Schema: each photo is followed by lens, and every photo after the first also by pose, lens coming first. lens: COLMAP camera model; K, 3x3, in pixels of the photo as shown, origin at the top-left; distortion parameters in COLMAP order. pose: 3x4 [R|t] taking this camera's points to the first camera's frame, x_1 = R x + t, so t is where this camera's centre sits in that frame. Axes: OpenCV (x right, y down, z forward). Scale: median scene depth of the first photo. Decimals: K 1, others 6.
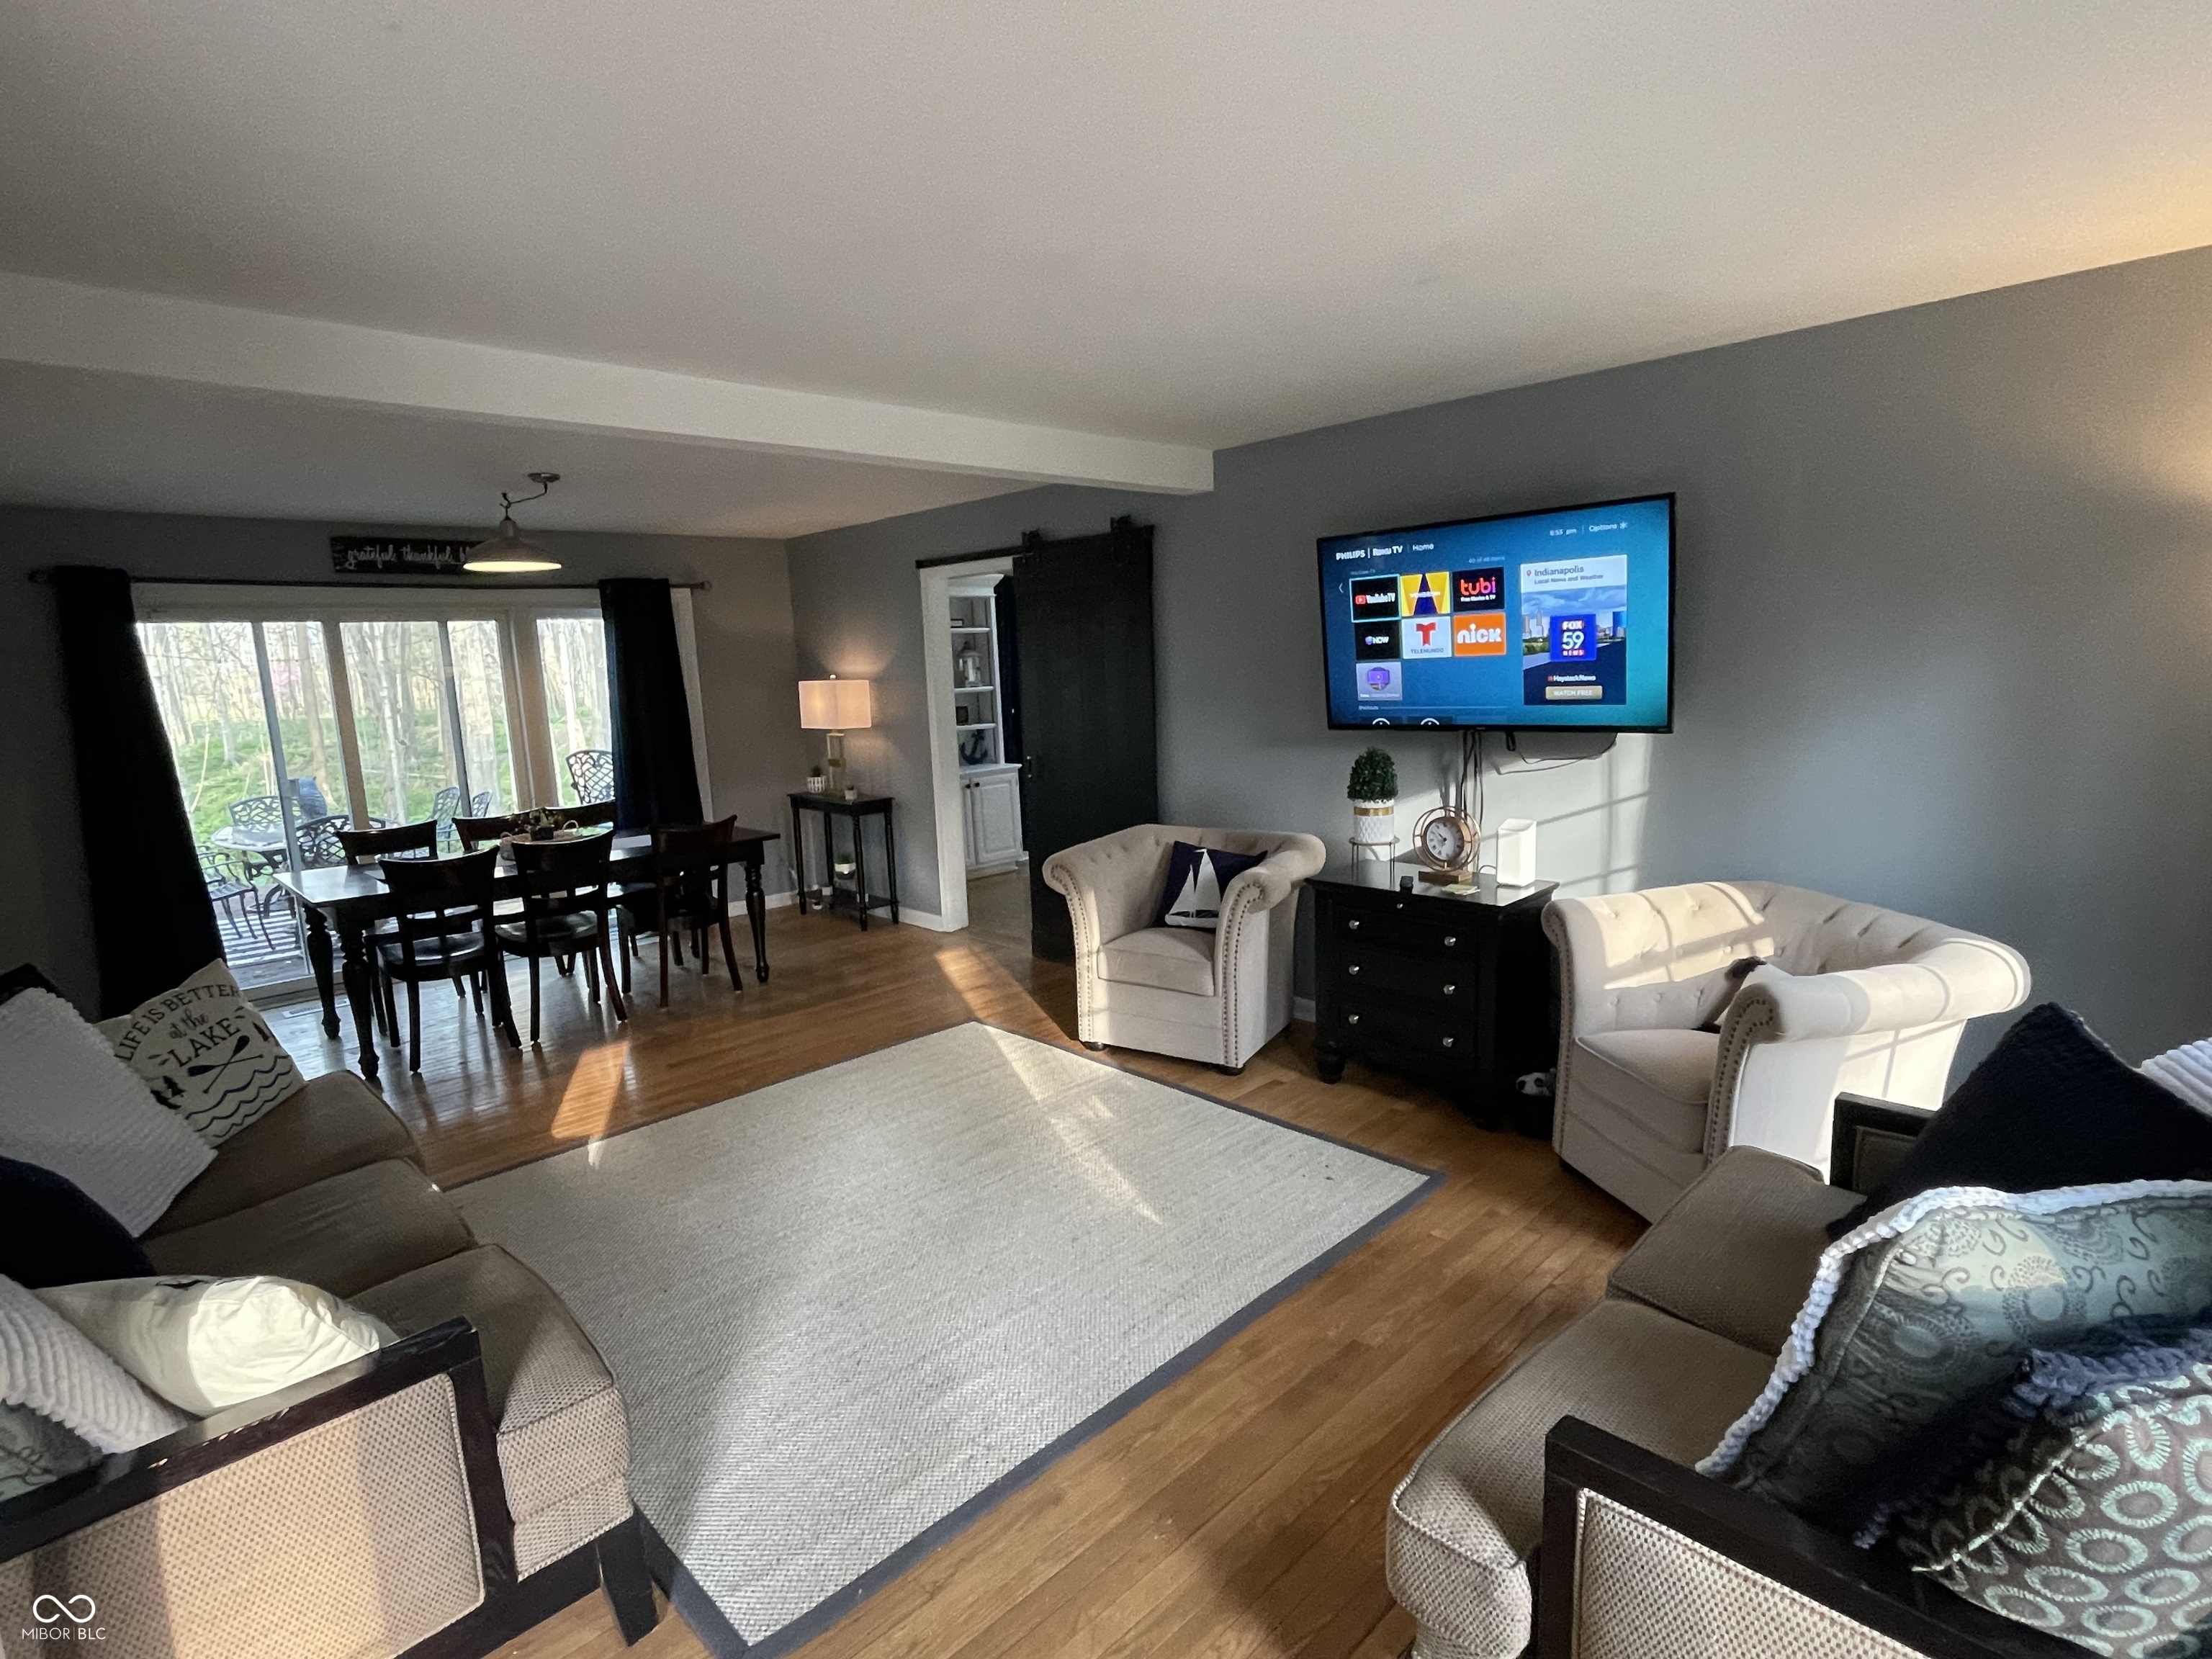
lens RADIAL K [[1105.1, 0, 1090.5], [0, 1105.1, 847.3], [0, 0, 1]] dist [-0.000418, -0.000178]
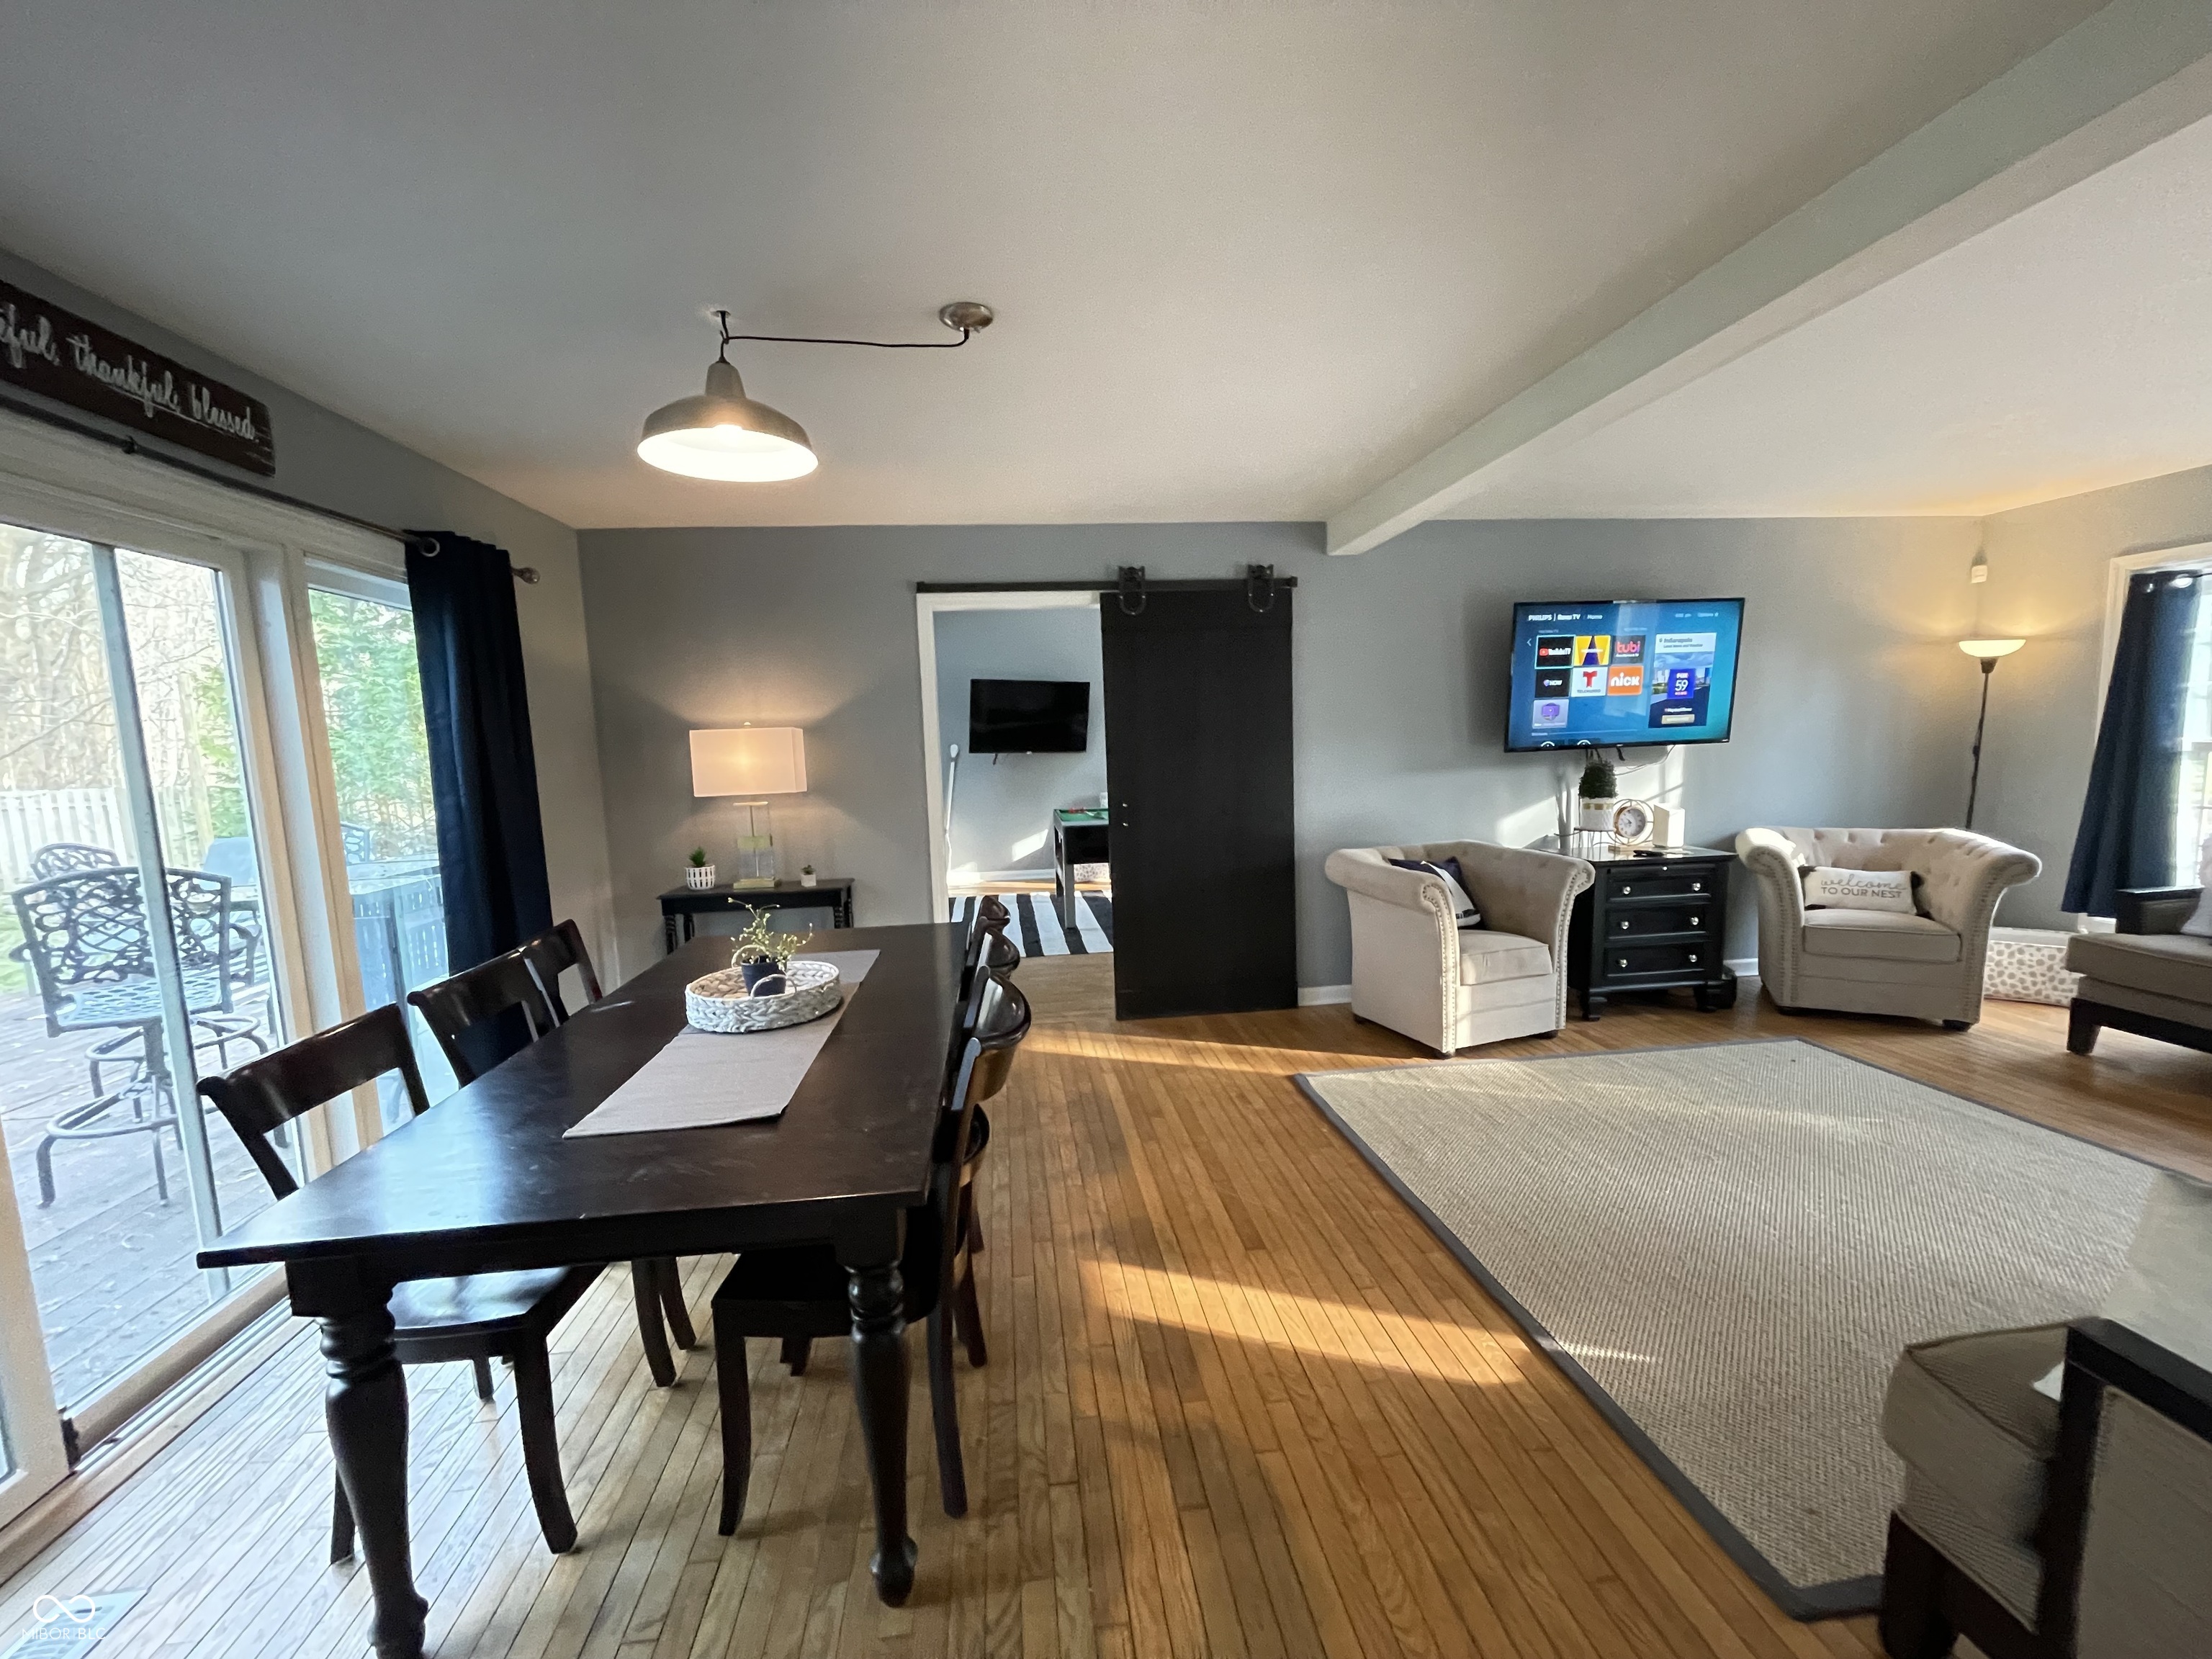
lens RADIAL K [[886.2, 0, 1094.7], [0, 886.2, 839.7], [0, 0, 1]] dist [-0.023732, 0.008102]
pose [[0.618206, -0.069248, 0.782960, -0.949667], [0.143259, 0.989354, -0.025612, -0.052684], [-0.772851, 0.128000, 0.621545, 0.805793]]
